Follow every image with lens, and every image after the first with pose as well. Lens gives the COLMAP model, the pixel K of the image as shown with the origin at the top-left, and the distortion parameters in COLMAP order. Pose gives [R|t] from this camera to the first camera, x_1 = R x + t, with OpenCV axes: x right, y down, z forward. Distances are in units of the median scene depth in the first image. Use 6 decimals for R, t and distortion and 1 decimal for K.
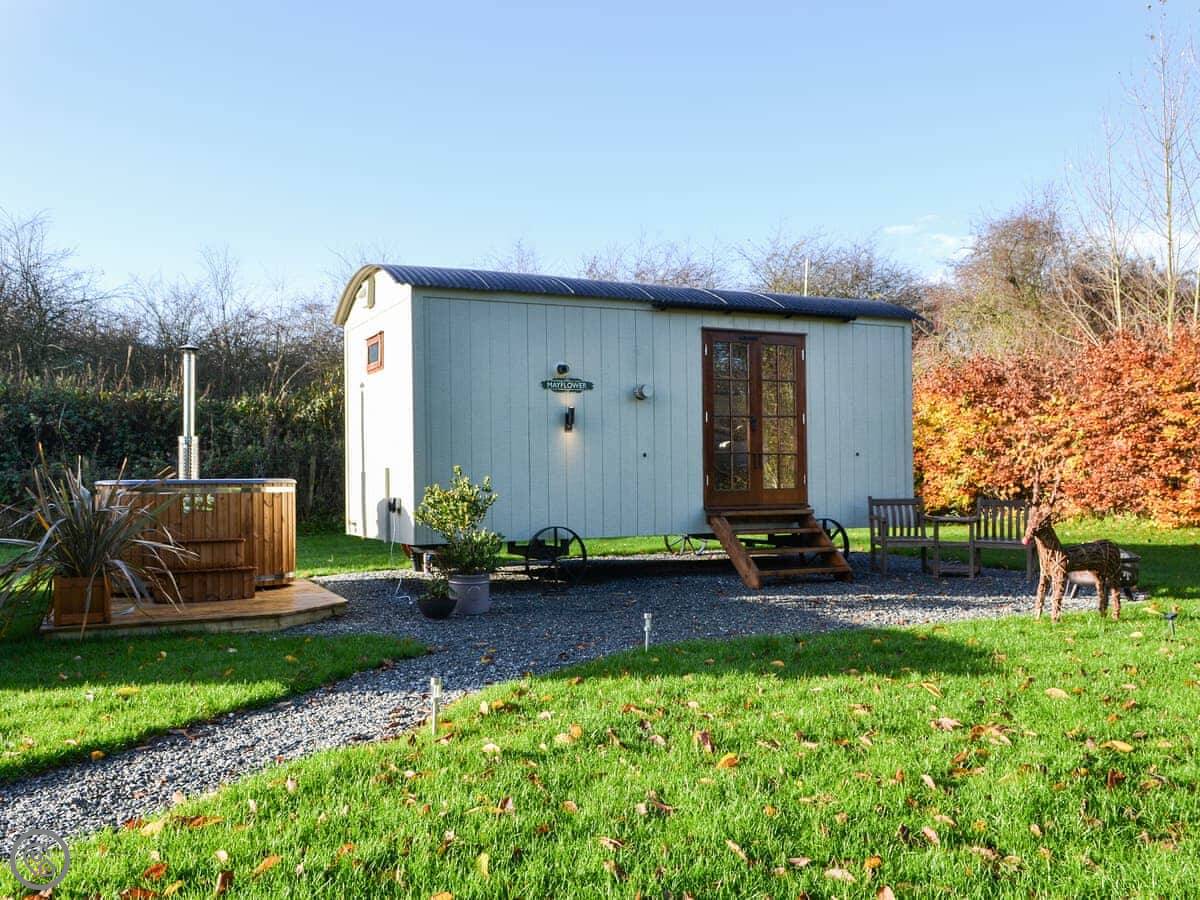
lens RADIAL K [[1131.9, 0, 603.7], [0, 1131.9, 455.2], [0, 0, 1]] dist [-0.072609, 0.000000]
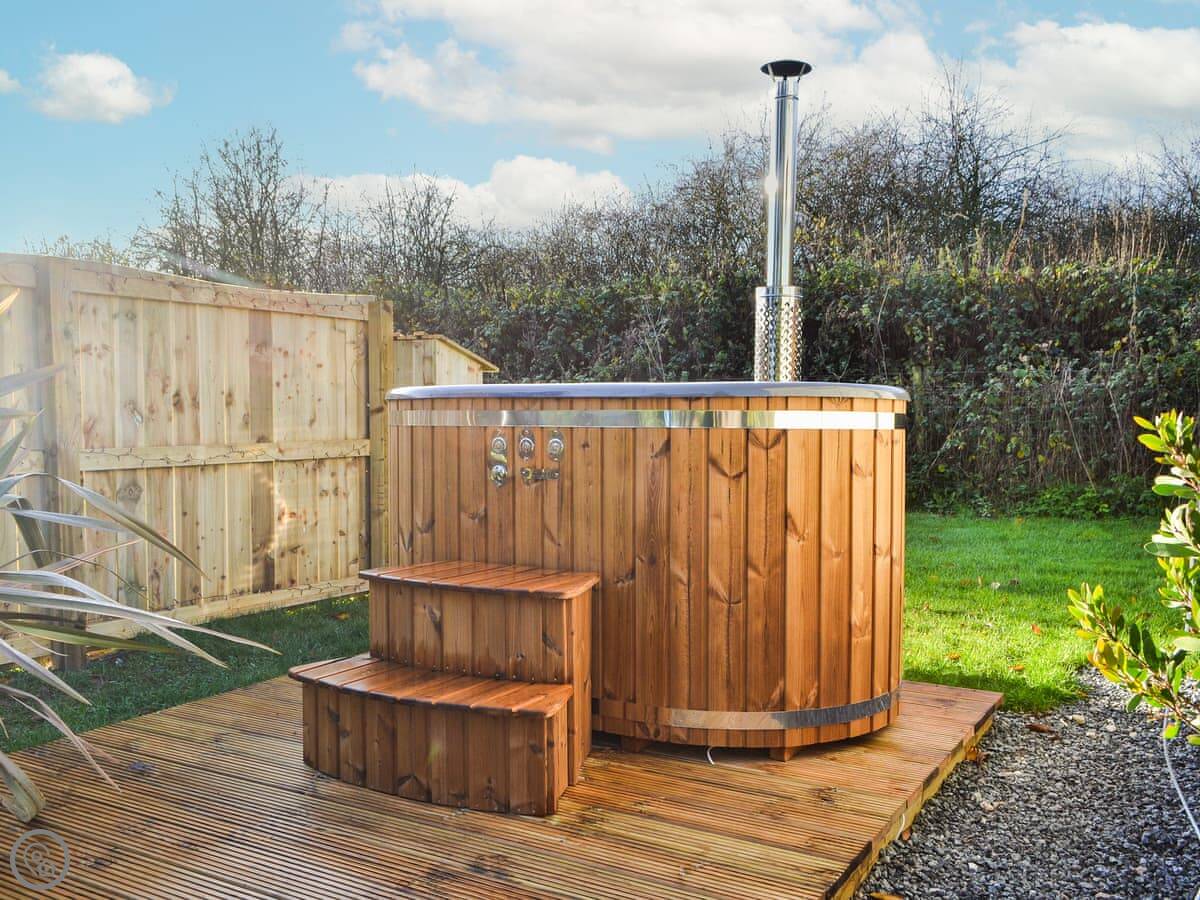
lens RADIAL K [[1131.9, 0, 595.8], [0, 1131.9, 451.3], [0, 0, 1]] dist [-0.072609, 0.000000]
pose [[0.575812, 0.039364, -0.816634, -0.076571], [0.008692, 0.998489, 0.054259, 0.021598], [0.817536, -0.038341, 0.574600, 0.760202]]
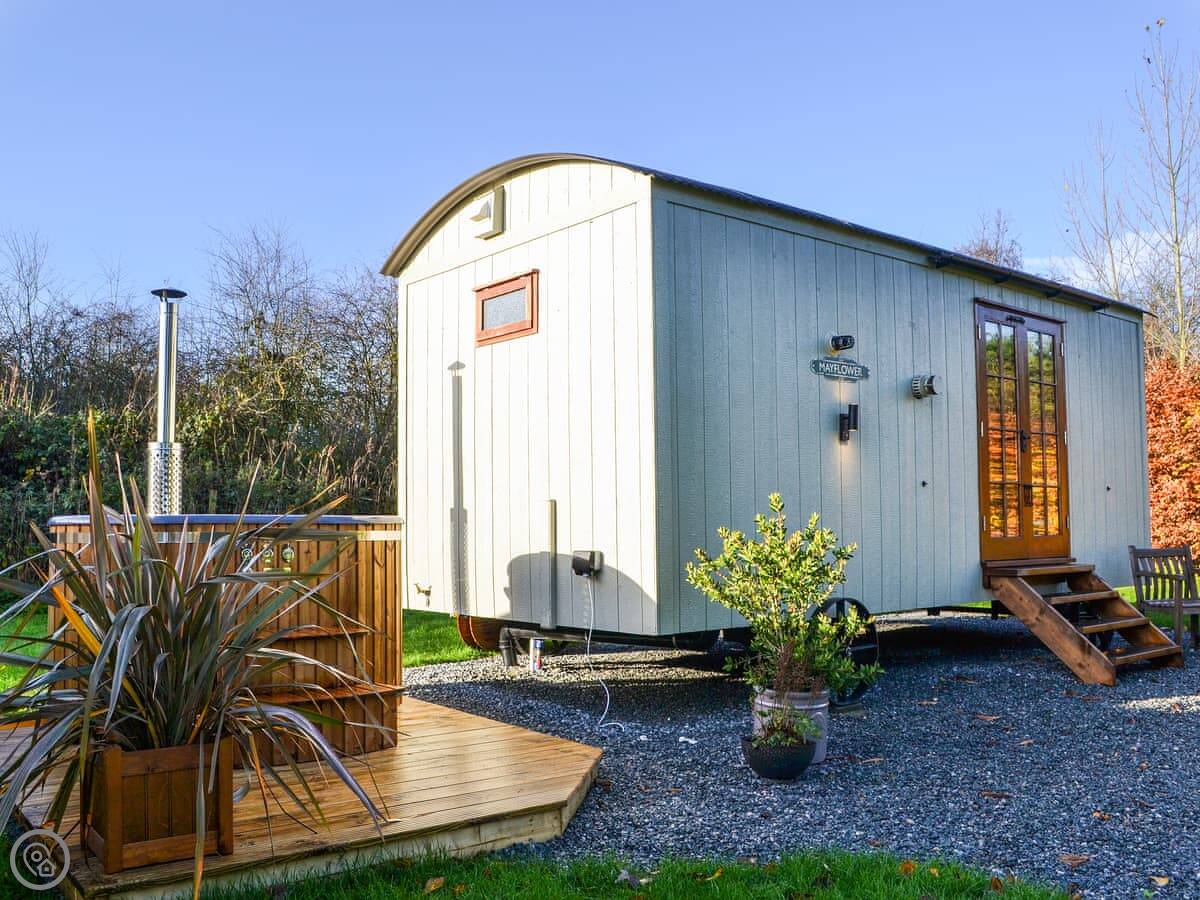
lens RADIAL K [[1131.9, 0, 596.6], [0, 1131.9, 450.5], [0, 0, 1]] dist [-0.072609, 0.000000]
pose [[0.977127, 0.018334, 0.211864, -0.295989], [-0.007753, 0.998685, -0.050668, 0.015720], [-0.212515, 0.047867, 0.975985, 0.421538]]
